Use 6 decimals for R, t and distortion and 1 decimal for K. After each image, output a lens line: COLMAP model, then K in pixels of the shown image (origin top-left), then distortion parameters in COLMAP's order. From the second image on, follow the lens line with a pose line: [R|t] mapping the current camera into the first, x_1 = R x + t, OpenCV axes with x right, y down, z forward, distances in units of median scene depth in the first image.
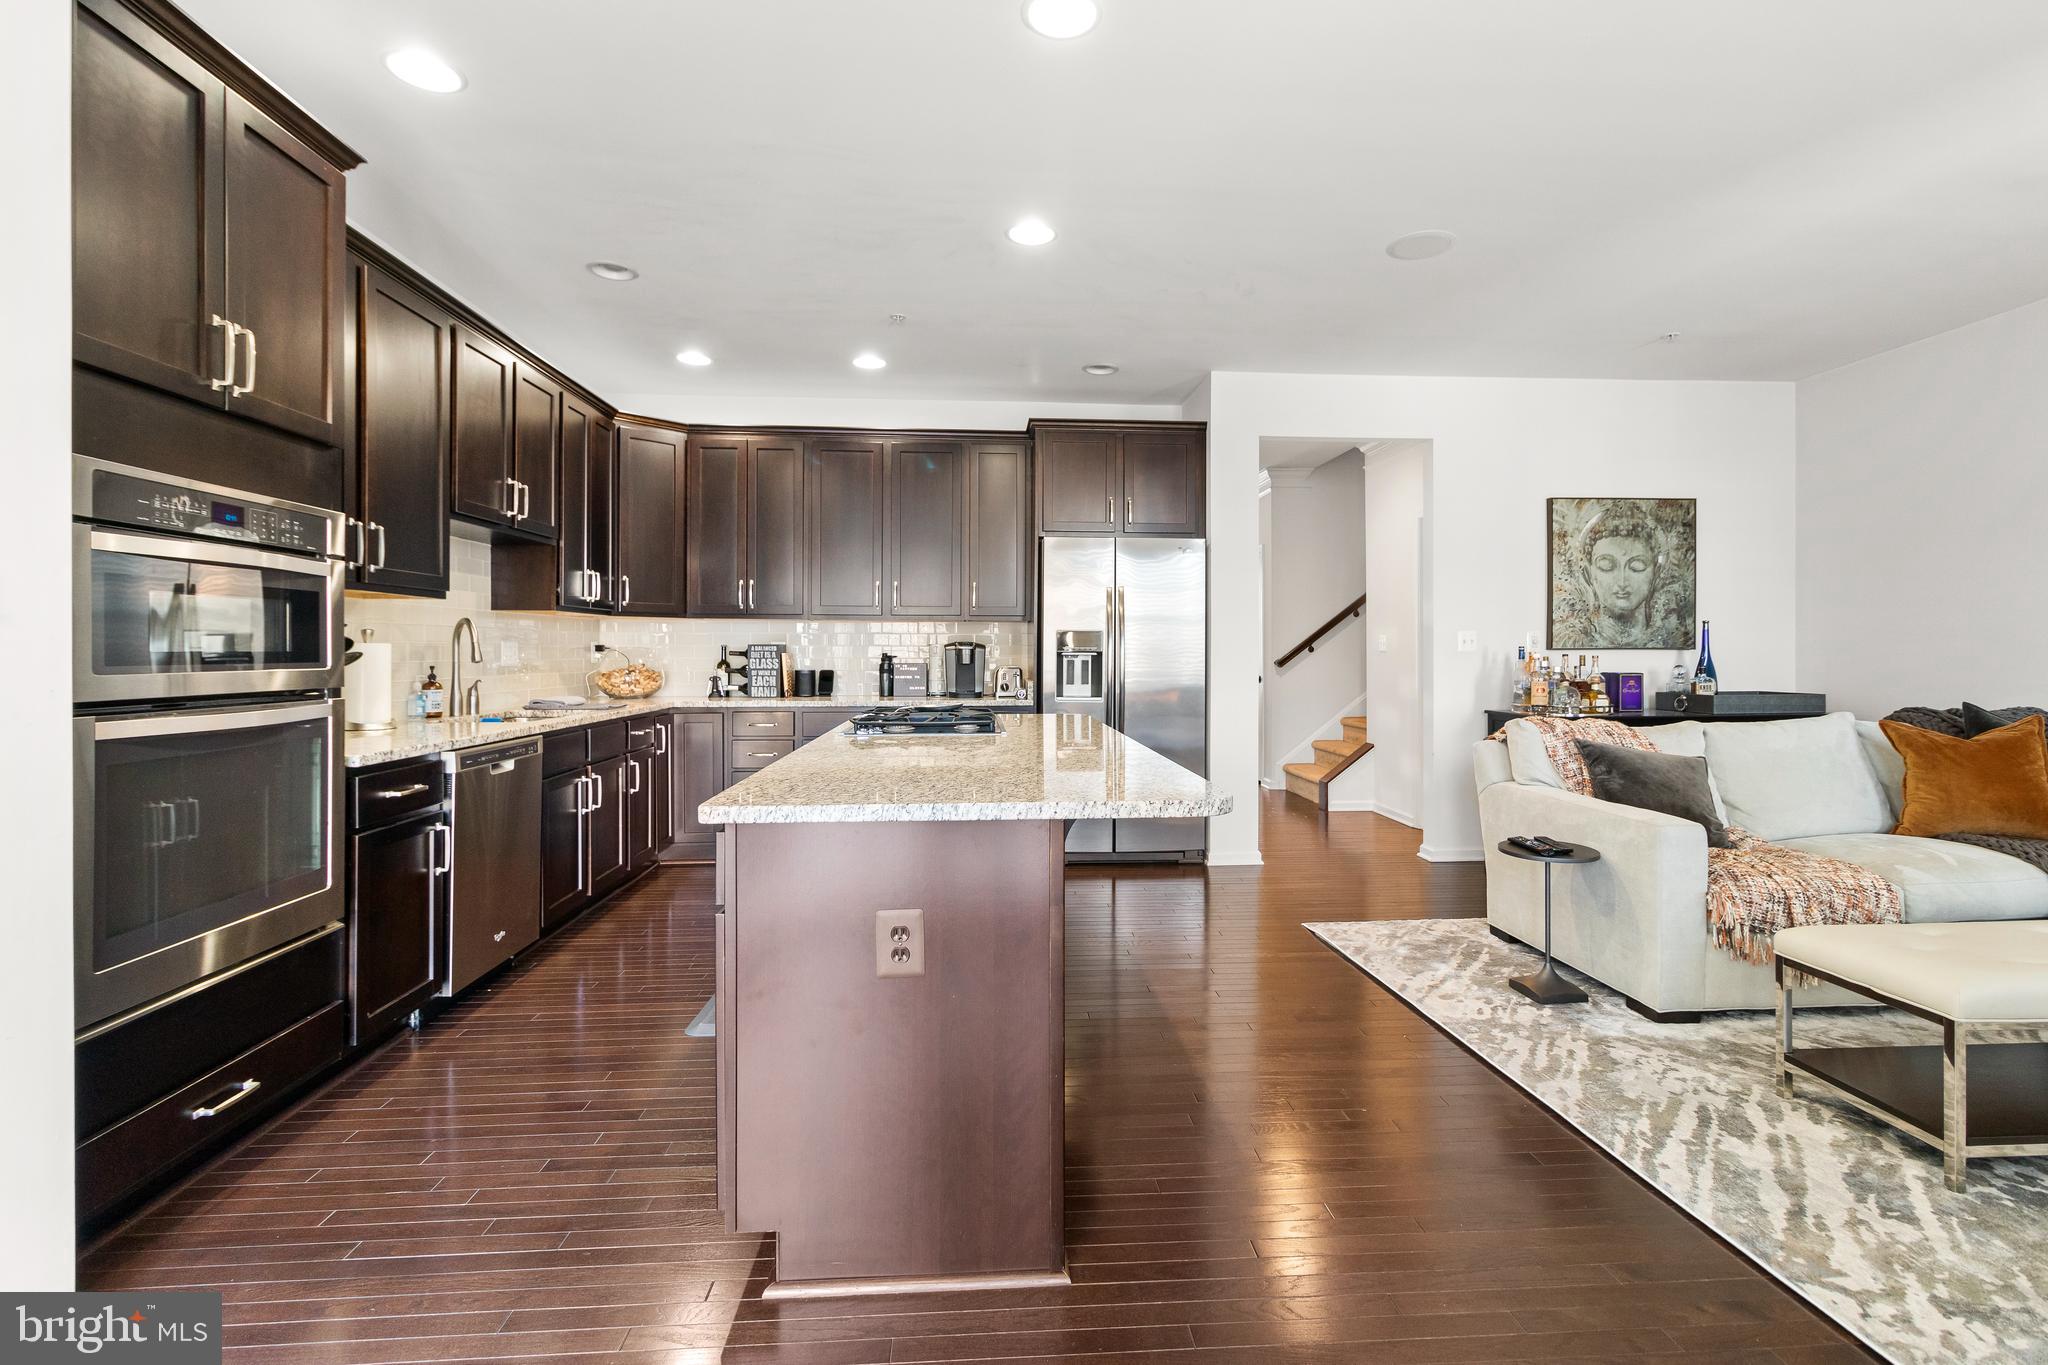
lens RADIAL K [[941.3, 0, 1037.3], [0, 941.3, 653.0], [0, 0, 1]] dist [0.000701, 0.000562]
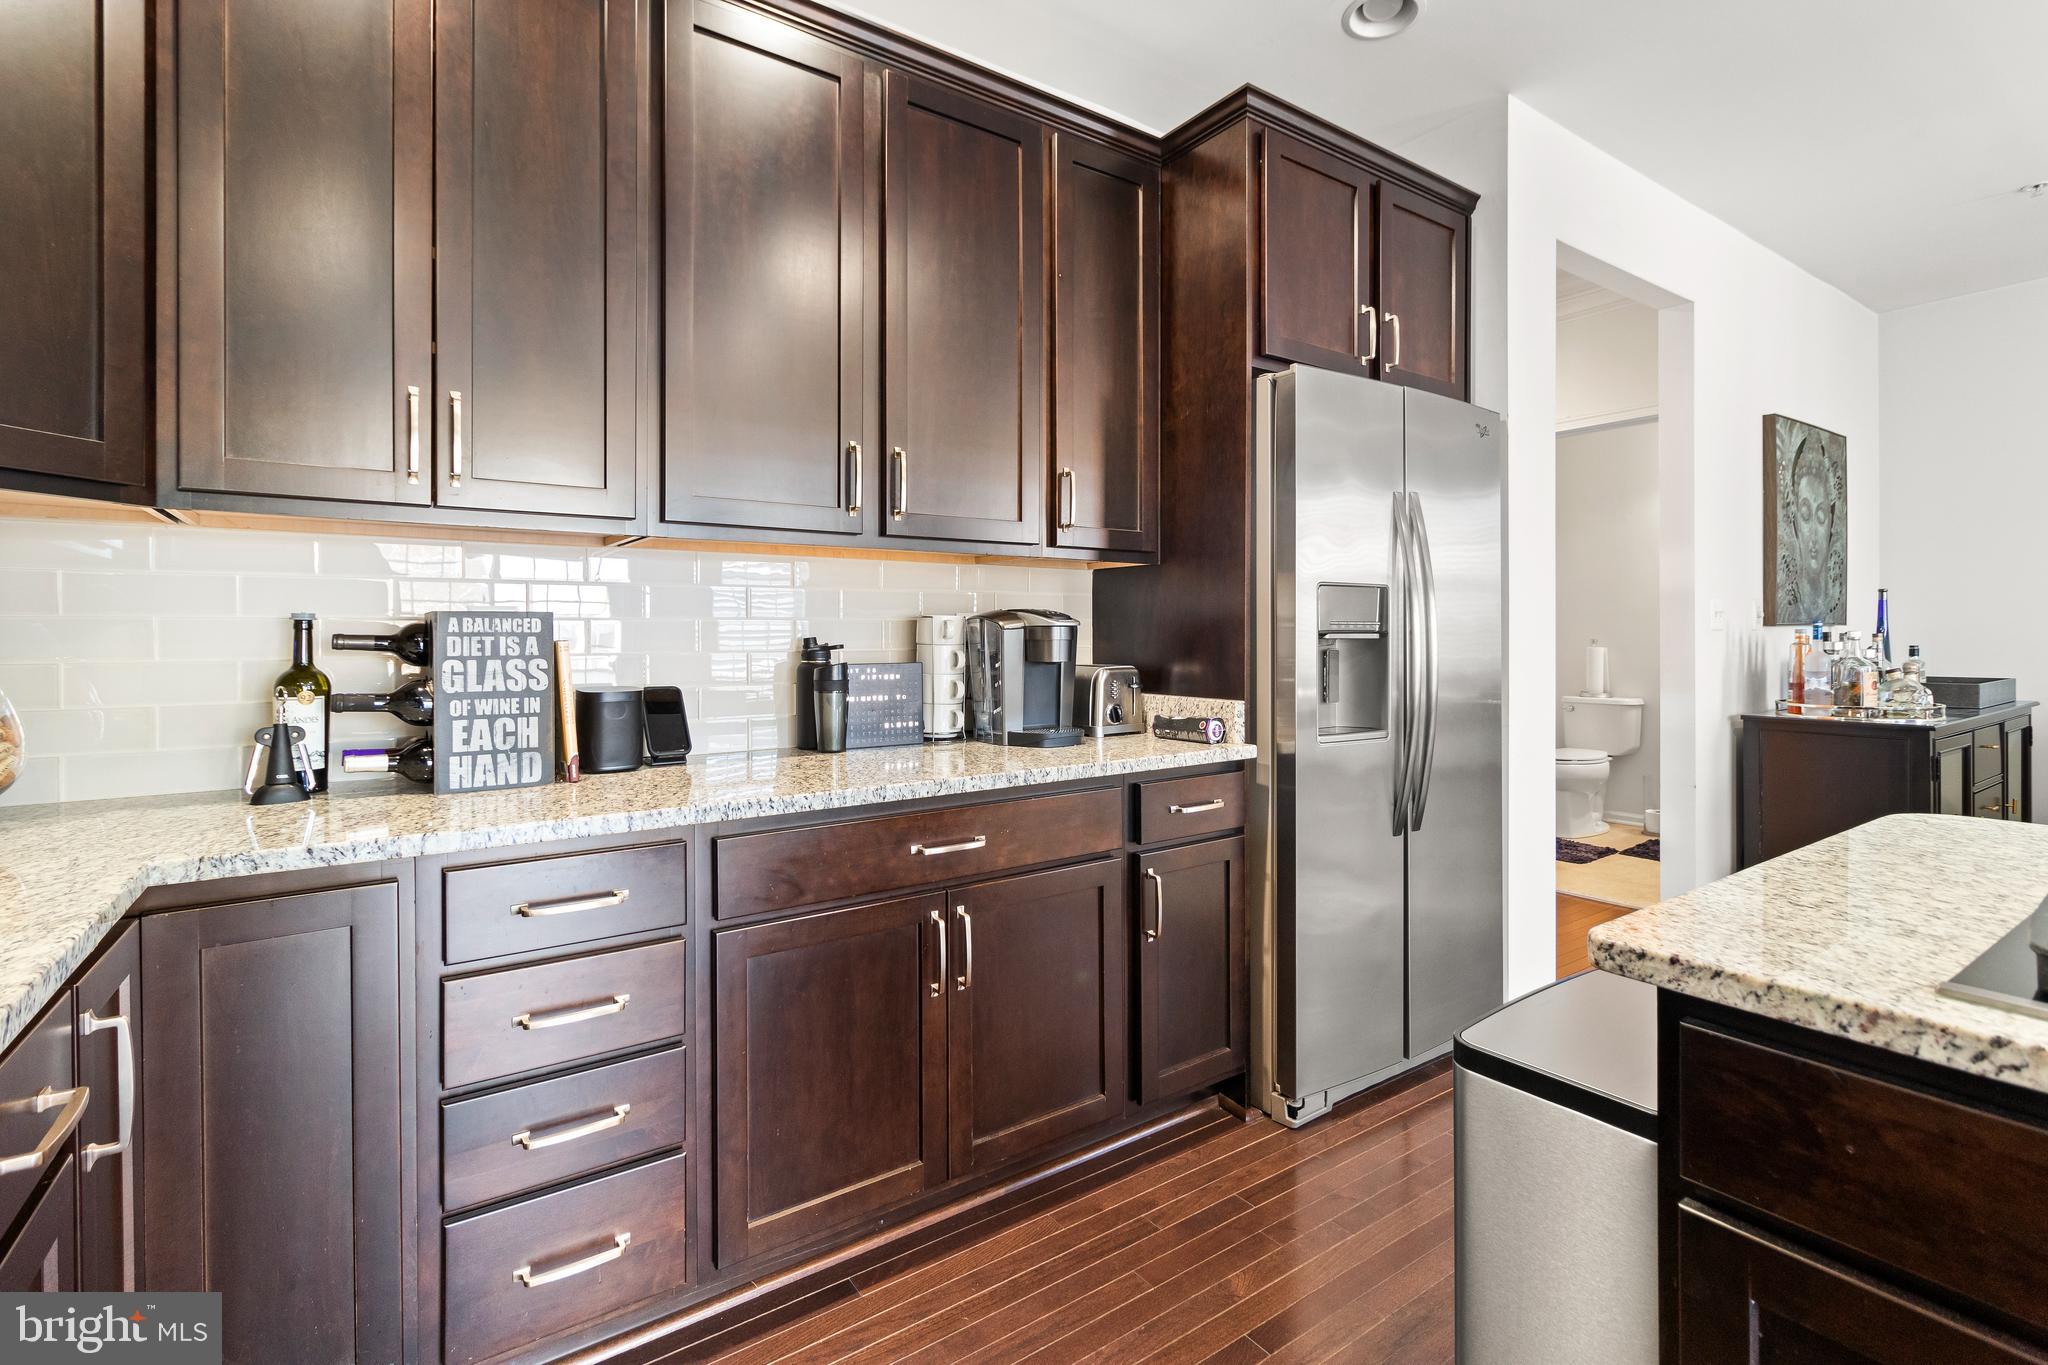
lens RADIAL K [[939.8, 0, 1031.5], [0, 939.8, 631.0], [0, 0, 1]] dist [0.002092, 0.000275]
pose [[0.858938, -0.003837, 0.512065, -0.334385], [0.006025, 0.999978, -0.002612, -0.001224], [-0.512044, 0.005329, 0.858943, 0.736284]]
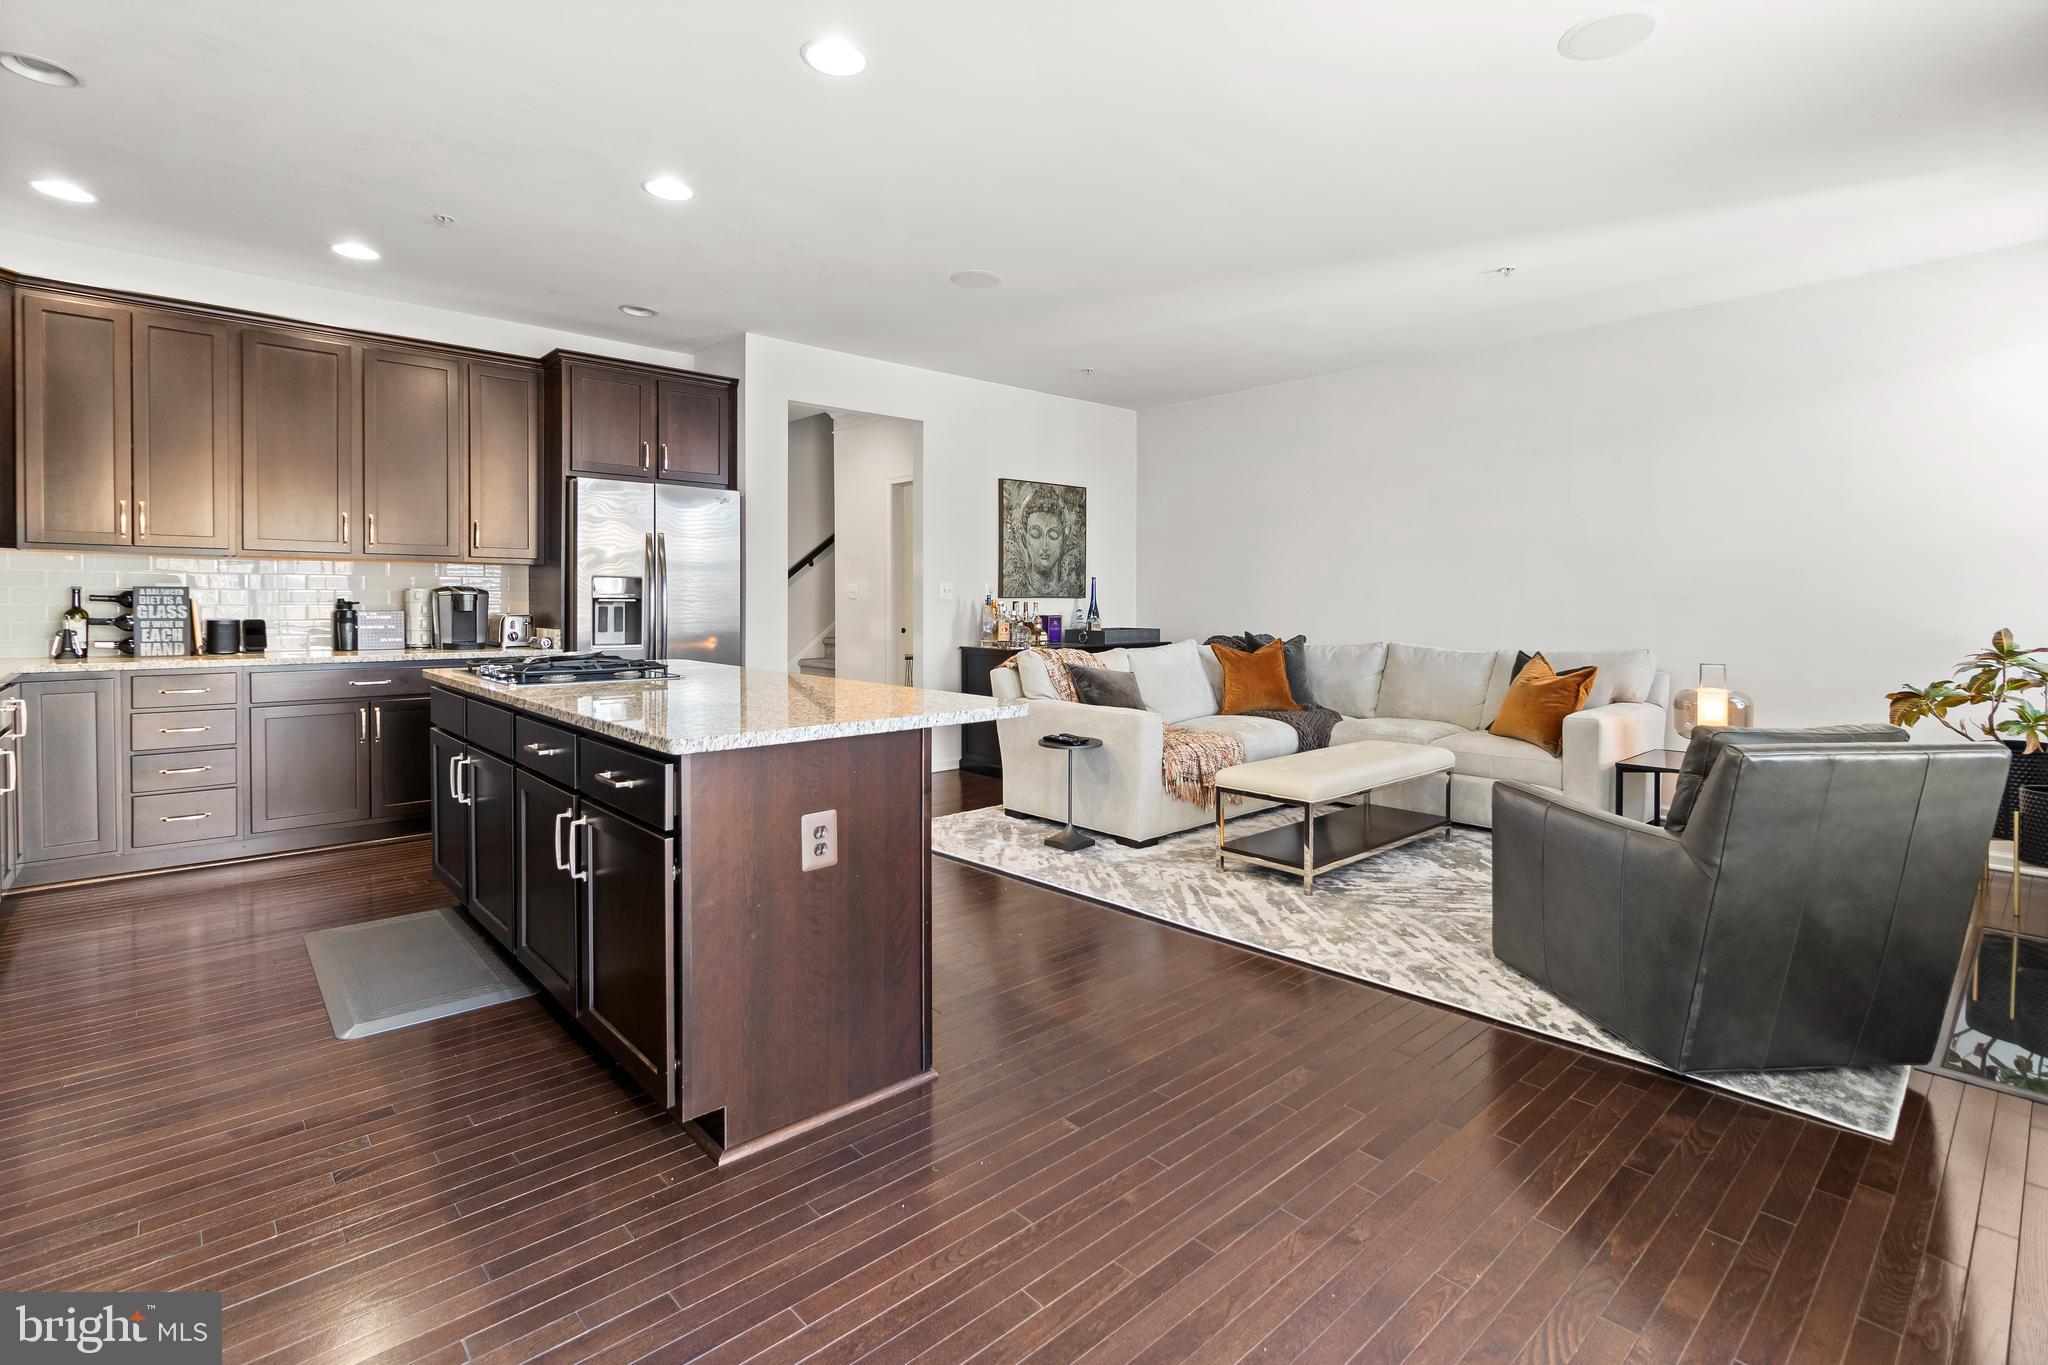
lens RADIAL K [[957.4, 0, 1036.3], [0, 957.4, 615.7], [0, 0, 1]] dist [-0.001046, 0.000806]
pose [[0.781424, -0.007715, 0.623953, -0.248820], [-0.003360, 0.999857, 0.016571, -0.000881], [-0.623992, -0.015046, 0.781286, -0.047824]]
